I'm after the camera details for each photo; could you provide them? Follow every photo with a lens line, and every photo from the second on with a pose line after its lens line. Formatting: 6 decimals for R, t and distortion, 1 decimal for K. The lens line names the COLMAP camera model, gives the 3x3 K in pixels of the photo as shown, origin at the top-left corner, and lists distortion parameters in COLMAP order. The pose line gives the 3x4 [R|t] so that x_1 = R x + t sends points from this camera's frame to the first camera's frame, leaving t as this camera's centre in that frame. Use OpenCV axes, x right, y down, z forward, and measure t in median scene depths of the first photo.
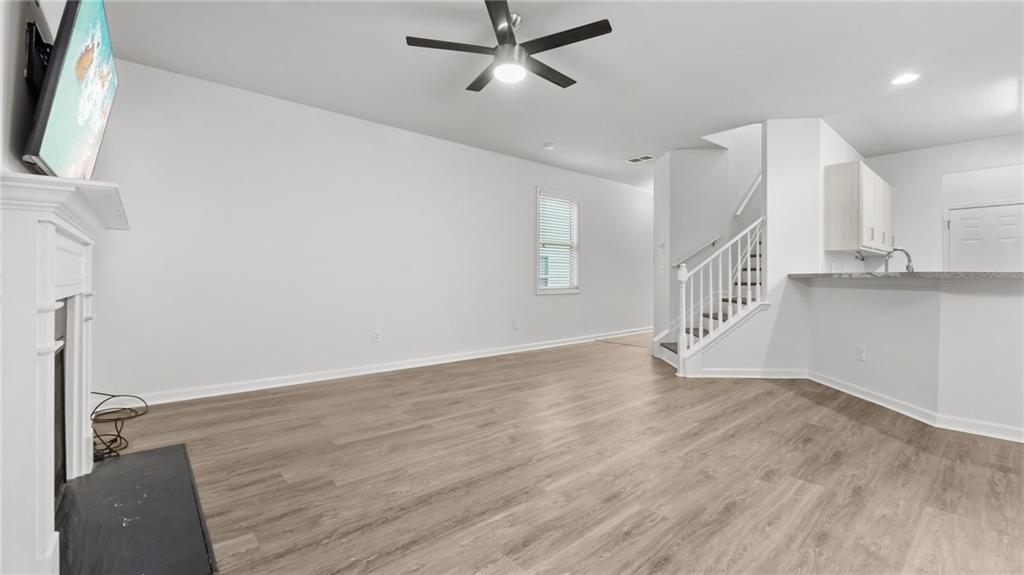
lens RADIAL K [[431.1, 0, 512.6], [0, 431.1, 267.2], [0, 0, 1]] dist [-0.013391, 0.001440]
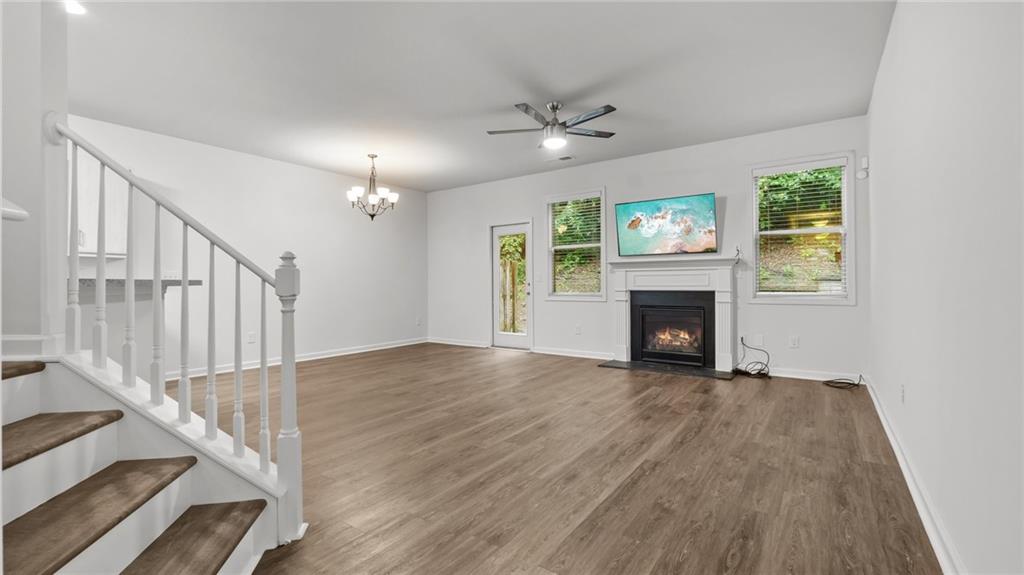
lens RADIAL K [[431.1, 0, 494.2], [0, 431.1, 282.4], [0, 0, 1]] dist [-0.013391, 0.001440]
pose [[-0.980375, -0.002502, -0.197124, 0.580138], [0.003834, 0.999488, -0.031752, 0.079252], [0.197103, -0.031885, -0.979864, 2.879373]]
